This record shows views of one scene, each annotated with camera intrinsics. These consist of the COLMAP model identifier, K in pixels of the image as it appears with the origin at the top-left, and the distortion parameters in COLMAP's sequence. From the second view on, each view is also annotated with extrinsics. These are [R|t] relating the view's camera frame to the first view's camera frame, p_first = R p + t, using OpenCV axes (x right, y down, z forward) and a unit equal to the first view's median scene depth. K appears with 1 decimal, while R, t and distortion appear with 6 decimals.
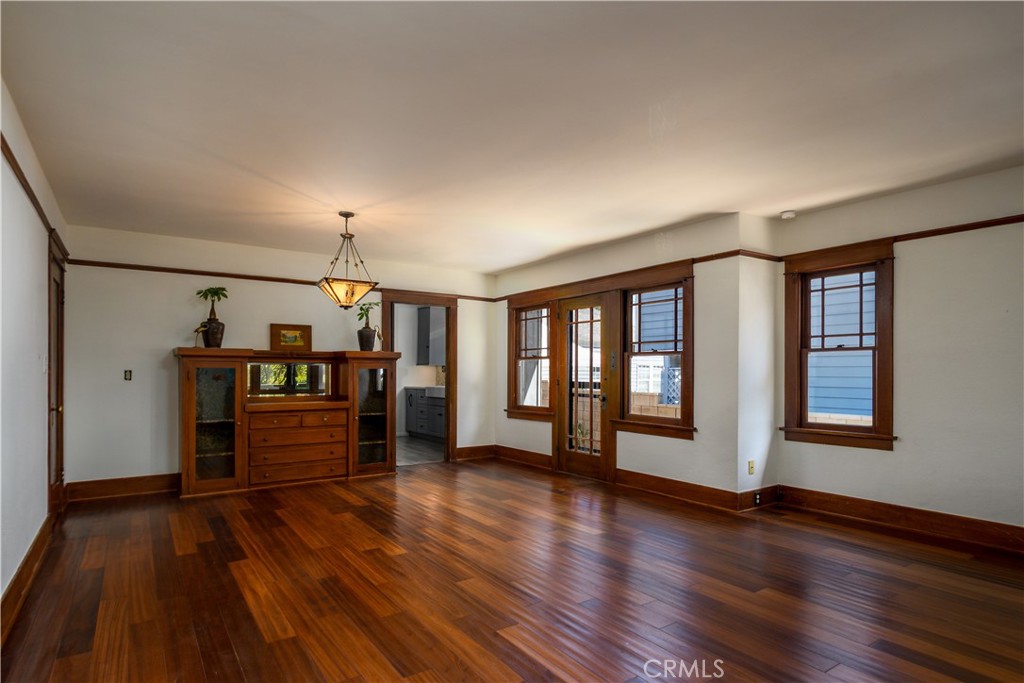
lens RADIAL K [[547.5, 0, 512.0], [0, 547.5, 369.3], [0, 0, 1]] dist [0.000866, -0.000216]
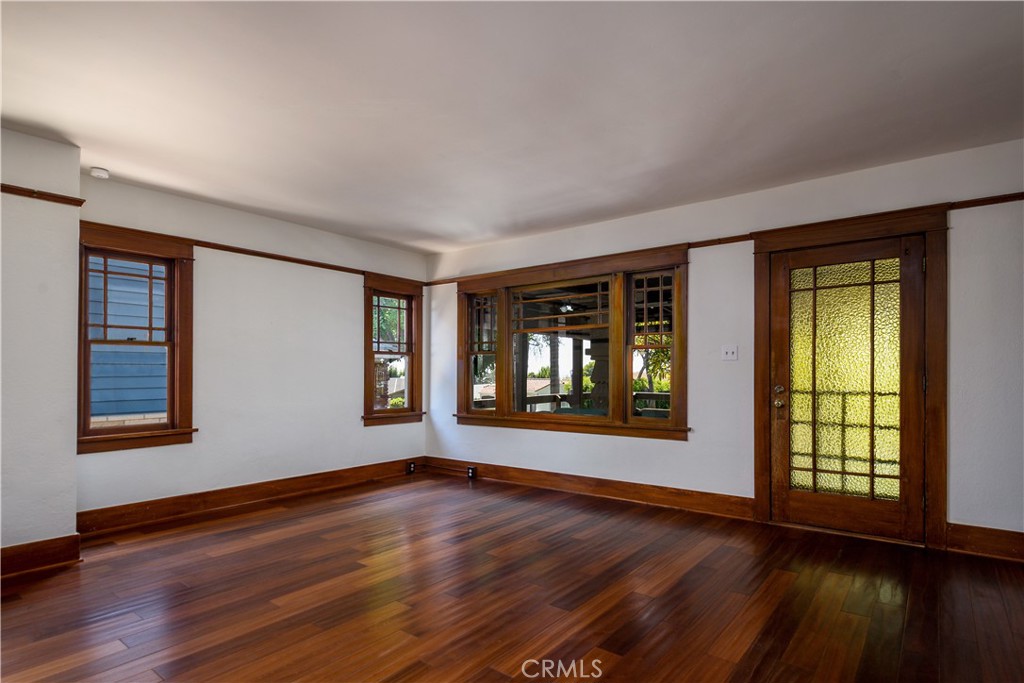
lens RADIAL K [[547.5, 0, 512.0], [0, 547.5, 369.3], [0, 0, 1]] dist [0.000866, -0.000216]
pose [[-0.296158, -0.005089, 0.955125, -0.472999], [-0.013405, 0.999909, 0.001171, -0.002271], [-0.955045, -0.012457, -0.296200, 0.694215]]
